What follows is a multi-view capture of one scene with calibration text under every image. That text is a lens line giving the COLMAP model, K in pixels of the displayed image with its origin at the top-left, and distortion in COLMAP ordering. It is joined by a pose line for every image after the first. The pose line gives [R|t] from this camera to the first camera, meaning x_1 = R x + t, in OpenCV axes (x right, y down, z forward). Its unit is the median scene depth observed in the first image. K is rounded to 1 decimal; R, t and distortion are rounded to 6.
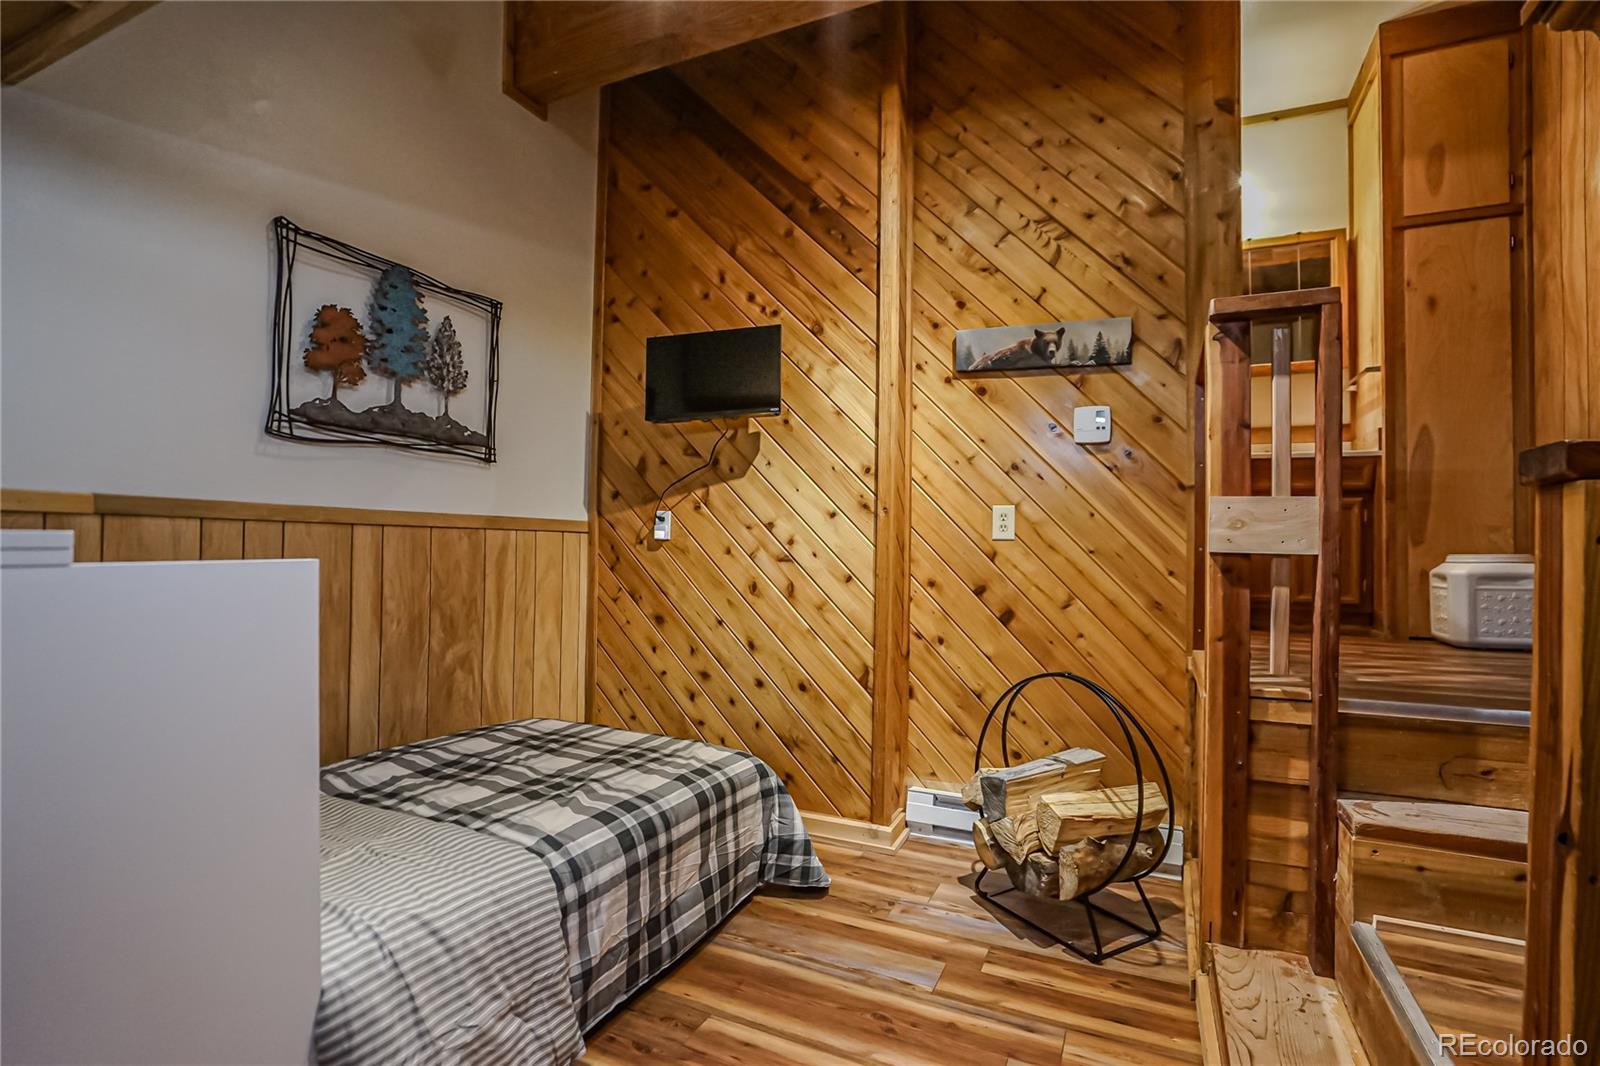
lens RADIAL K [[753.5, 0, 789.3], [0, 753.5, 536.0], [0, 0, 1]] dist [-0.049220, 0.020666]
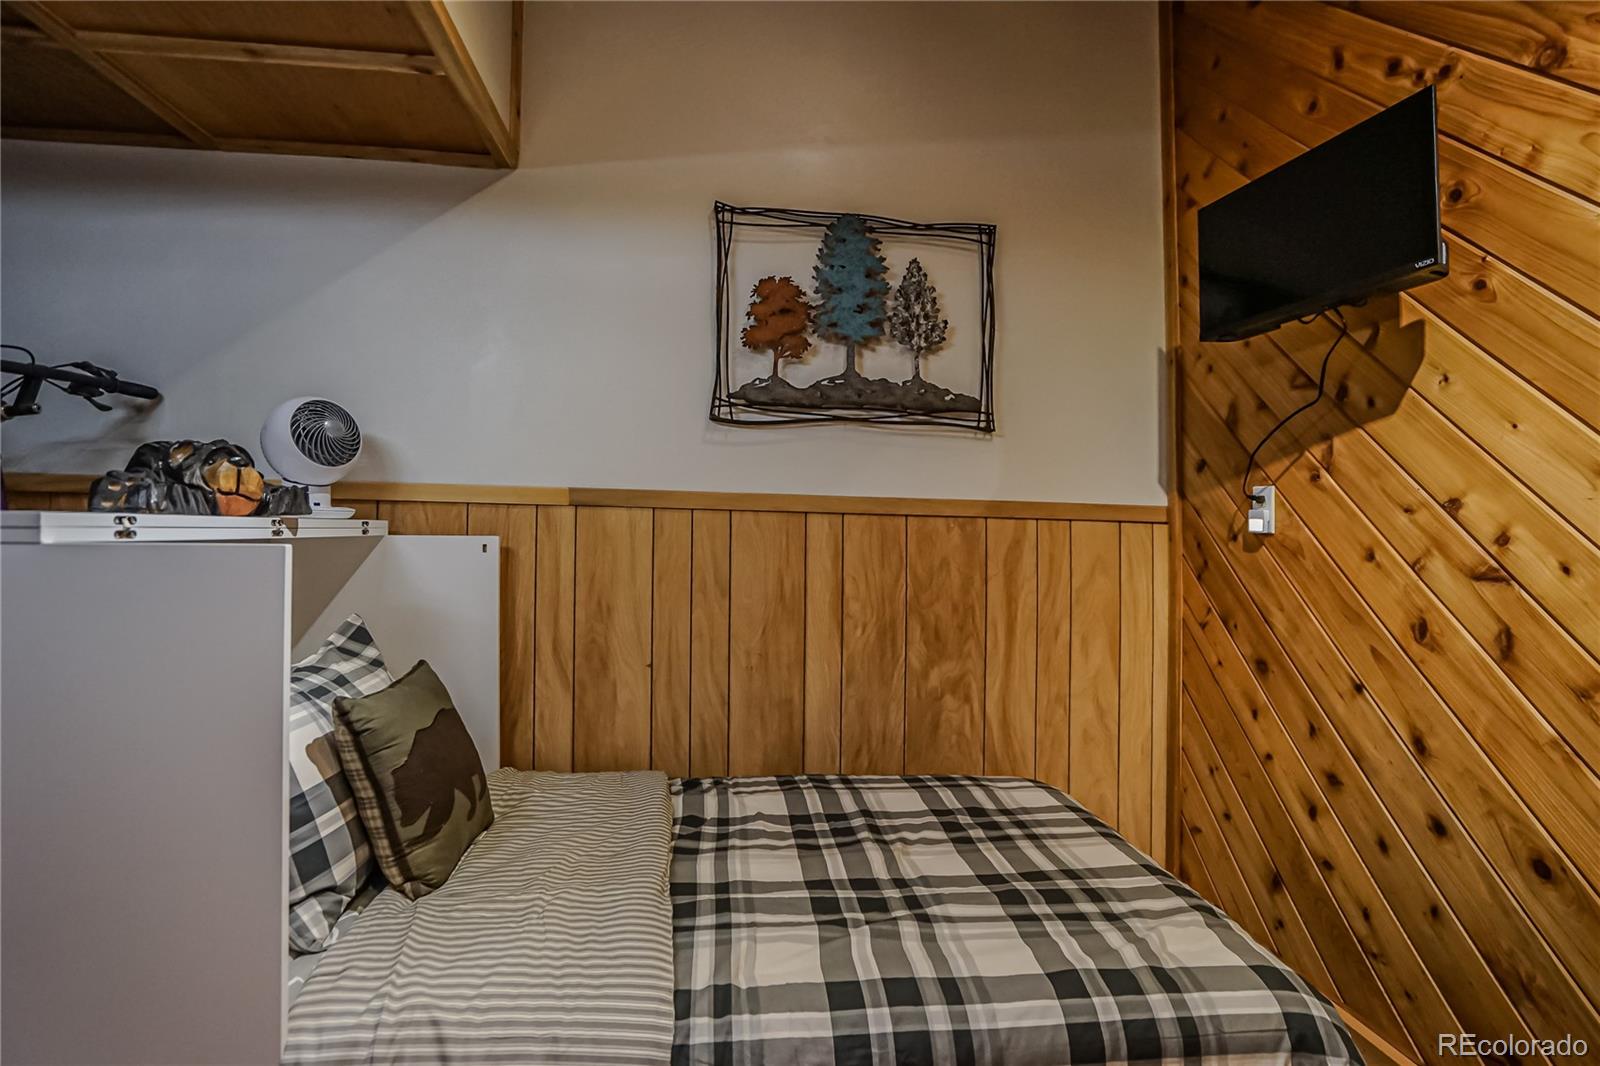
lens RADIAL K [[775.2, 0, 775.3], [0, 775.2, 498.8], [0, 0, 1]] dist [-0.059742, 0.022110]
pose [[0.538139, -0.031066, -0.842283, 0.155916], [-0.006570, 0.999136, -0.041048, 0.005159], [0.842830, 0.027623, 0.537470, 0.396853]]
